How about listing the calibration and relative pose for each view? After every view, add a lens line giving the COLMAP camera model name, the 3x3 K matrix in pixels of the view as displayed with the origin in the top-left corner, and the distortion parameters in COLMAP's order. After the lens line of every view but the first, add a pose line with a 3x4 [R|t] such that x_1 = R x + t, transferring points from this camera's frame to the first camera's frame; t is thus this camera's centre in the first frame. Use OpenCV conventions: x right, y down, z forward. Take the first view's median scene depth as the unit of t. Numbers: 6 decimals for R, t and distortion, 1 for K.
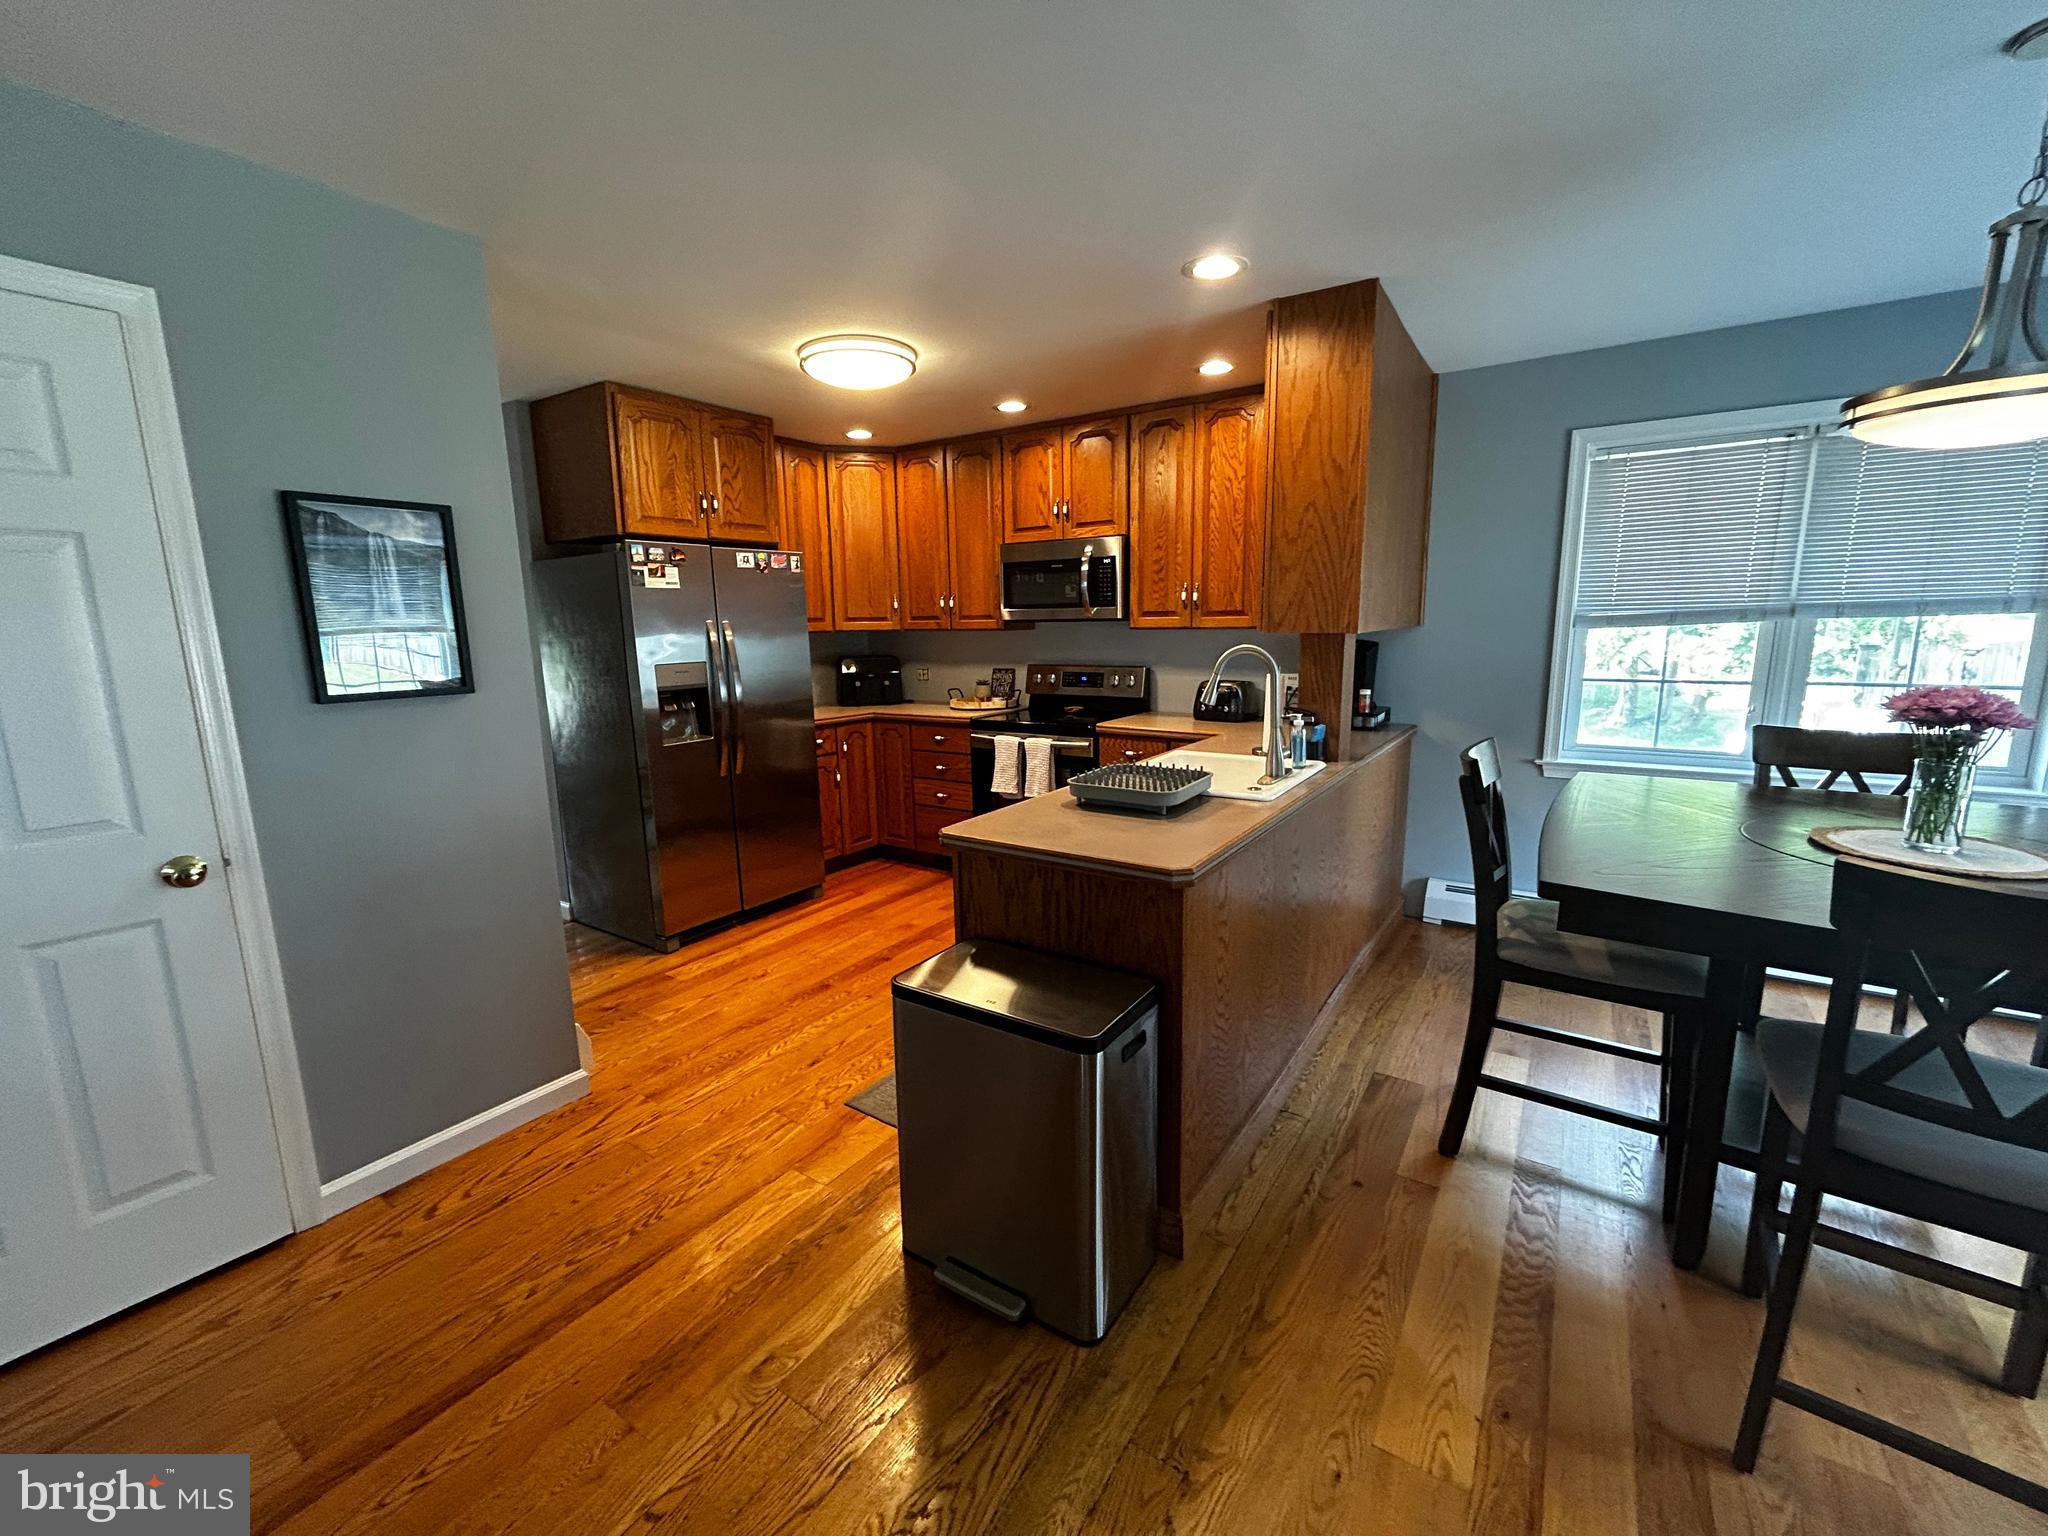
lens RADIAL K [[830.9, 0, 1025.3], [0, 830.9, 767.3], [0, 0, 1]] dist [-0.000978, 0.000259]
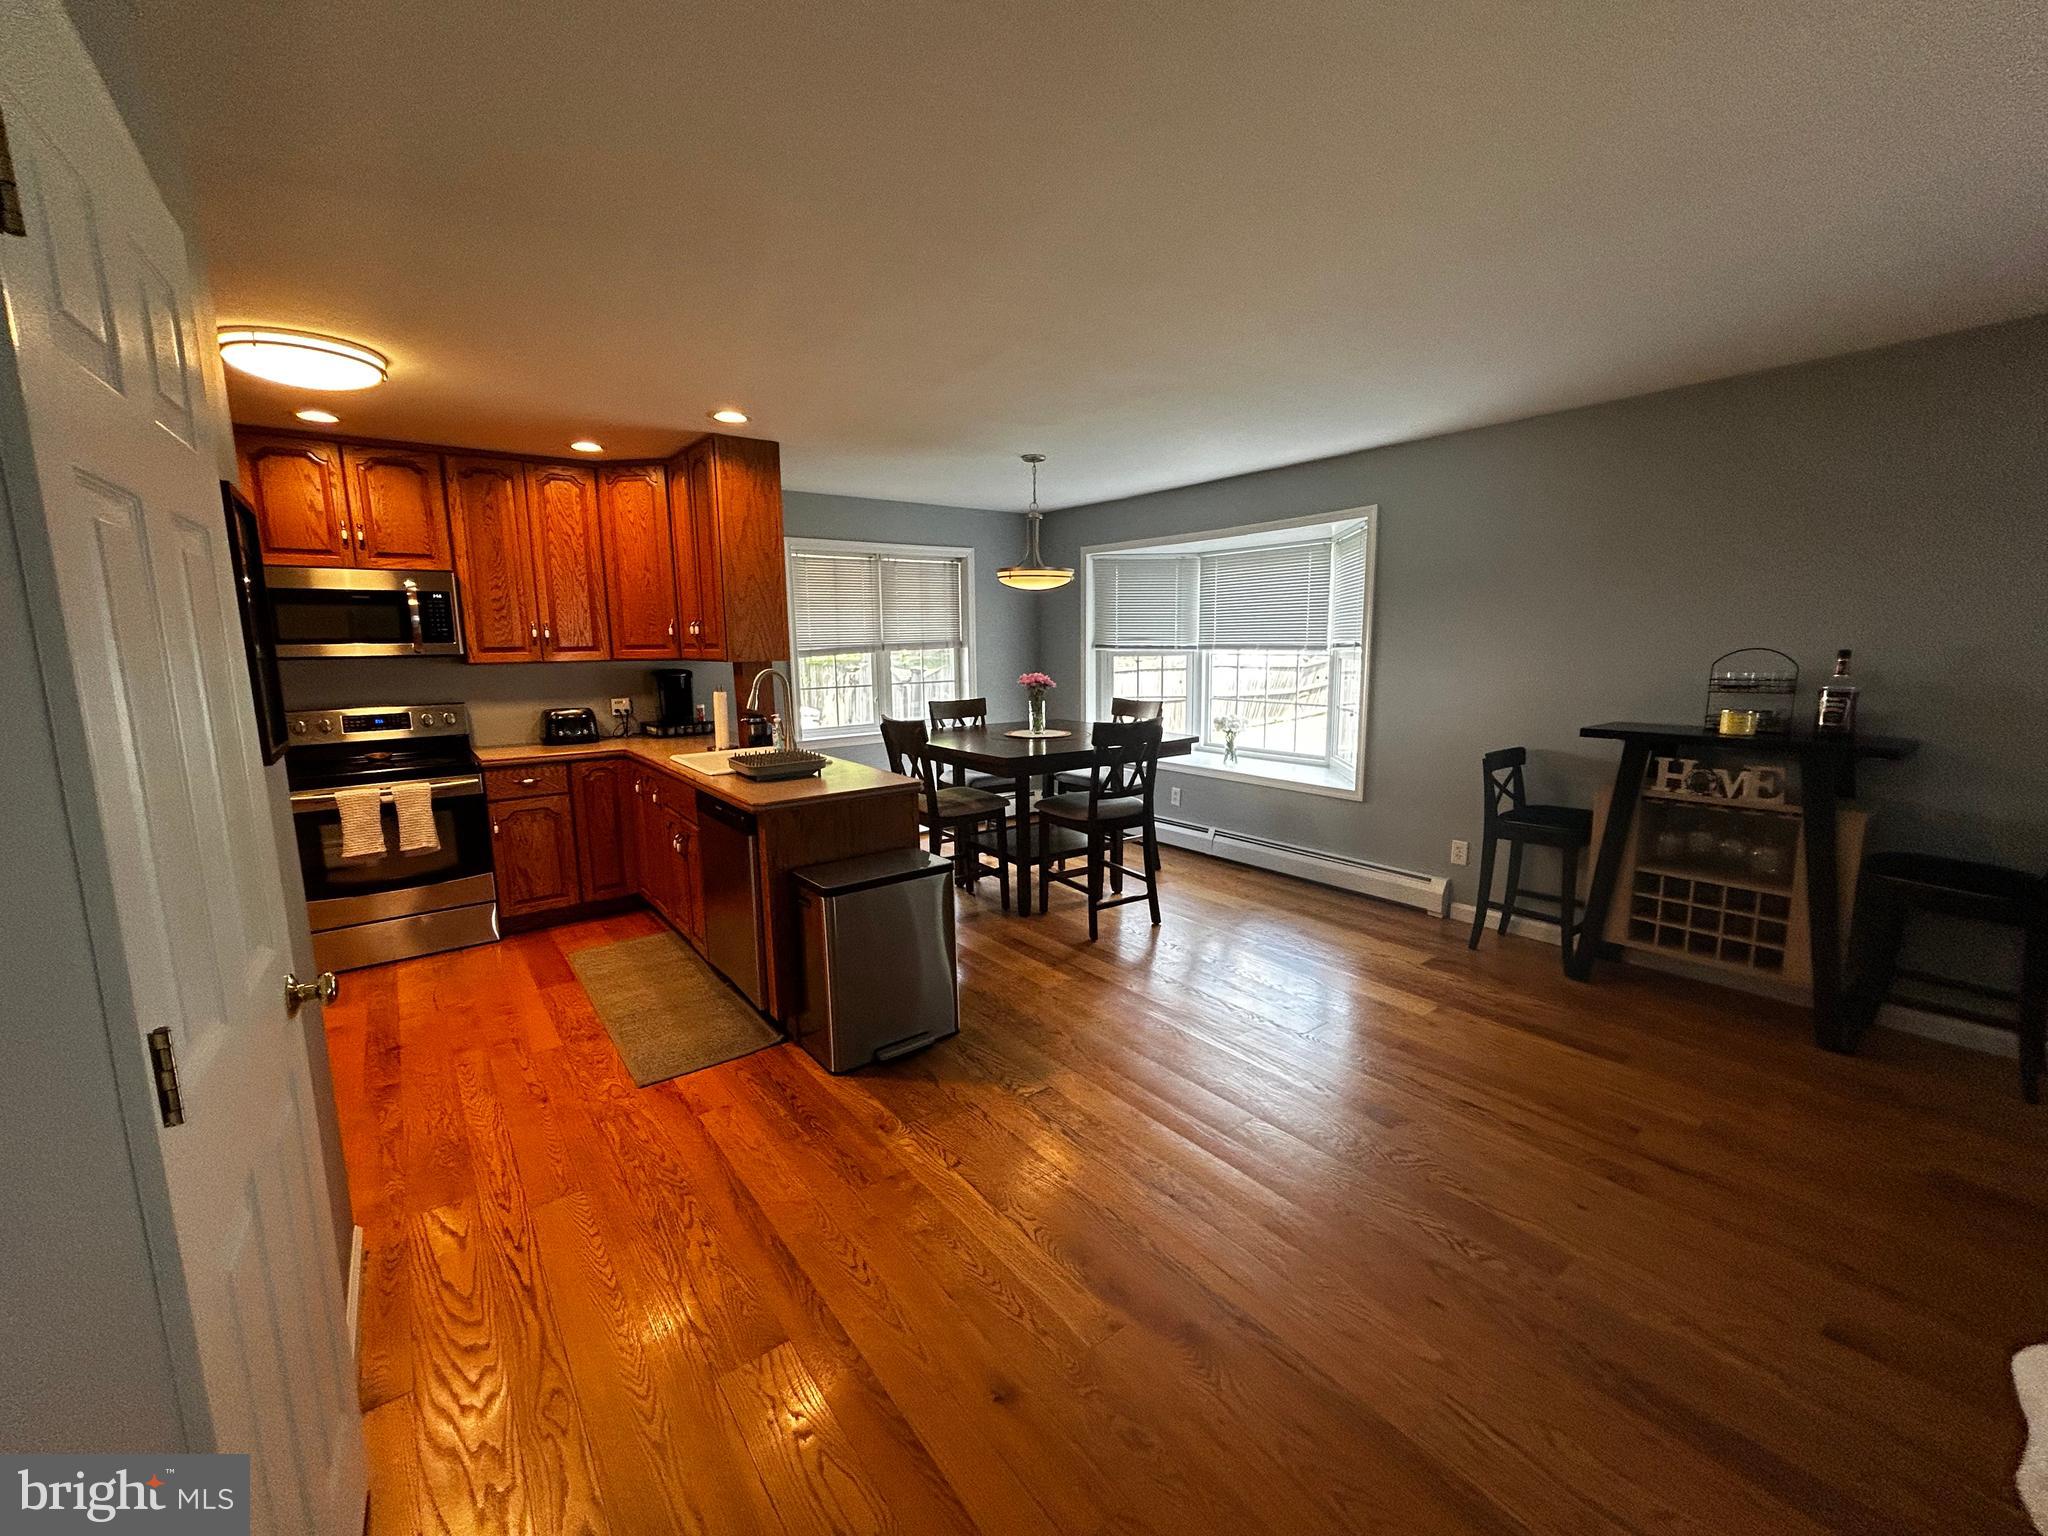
lens RADIAL K [[830.9, 0, 1017.6], [0, 830.9, 765.8], [0, 0, 1]] dist [-0.000978, 0.000259]
pose [[0.325997, -0.133350, 0.935919, -0.646107], [0.175452, 0.981337, 0.078708, -0.009955], [-0.928947, 0.138550, 0.343310, 0.059051]]
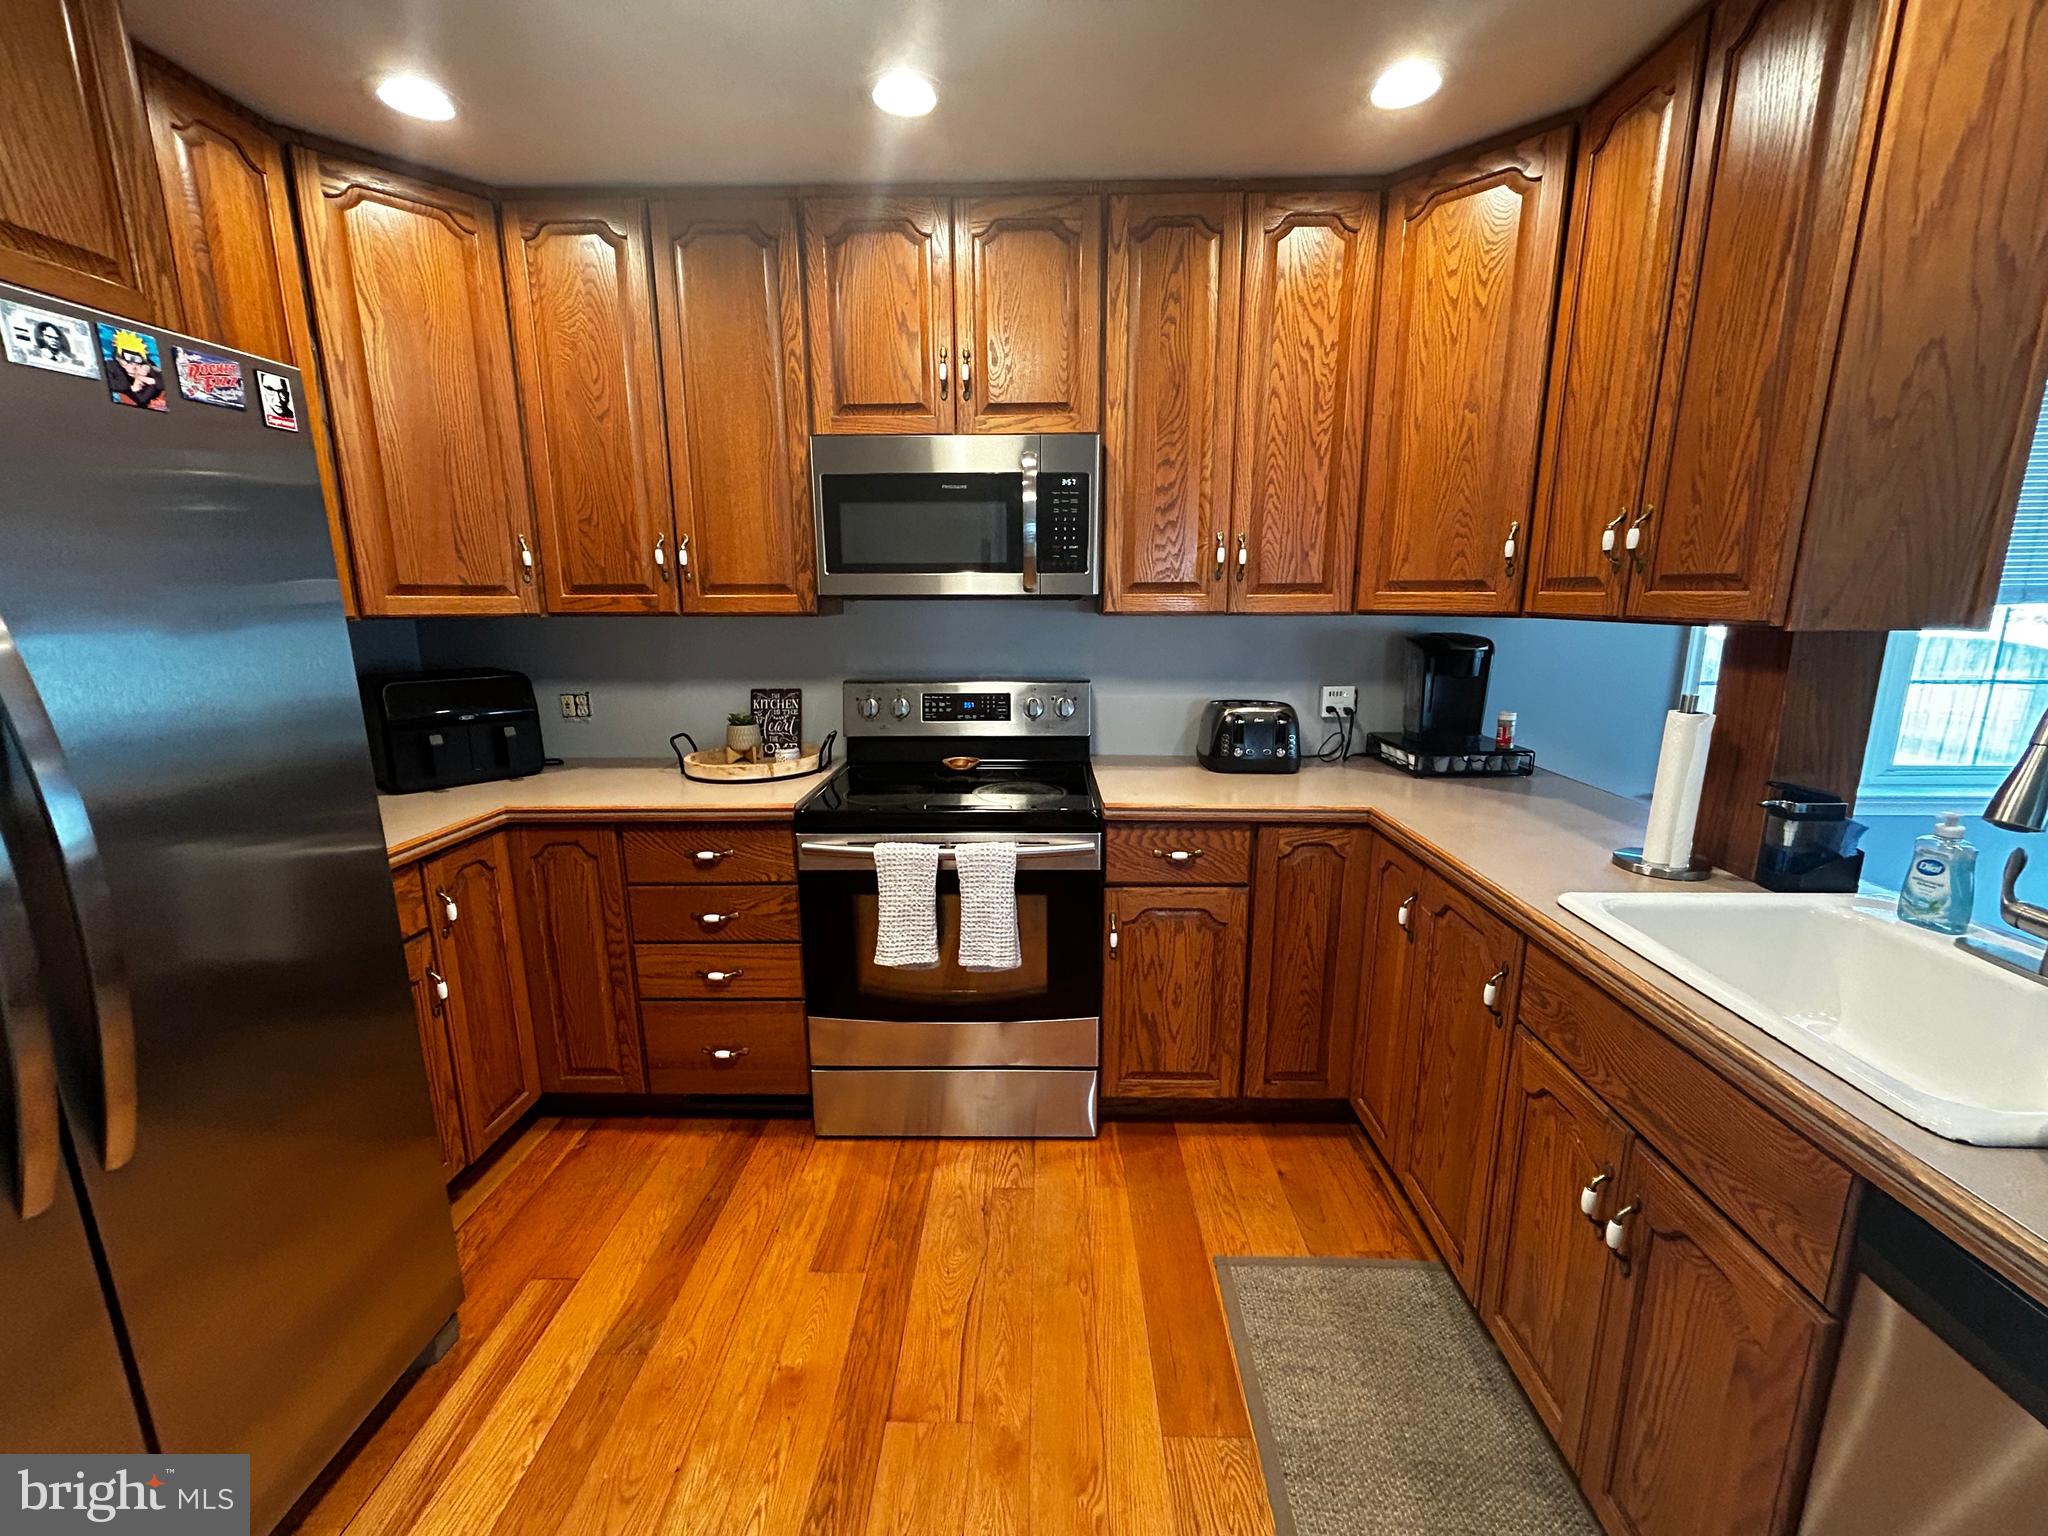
lens RADIAL K [[830.9, 0, 1026.0], [0, 830.9, 765.9], [0, 0, 1]] dist [-0.000978, 0.000259]
pose [[0.840545, -0.096494, 0.533079, -0.224301], [0.084666, 0.995316, 0.046667, -0.103973], [-0.535085, 0.005908, 0.844777, 0.603537]]
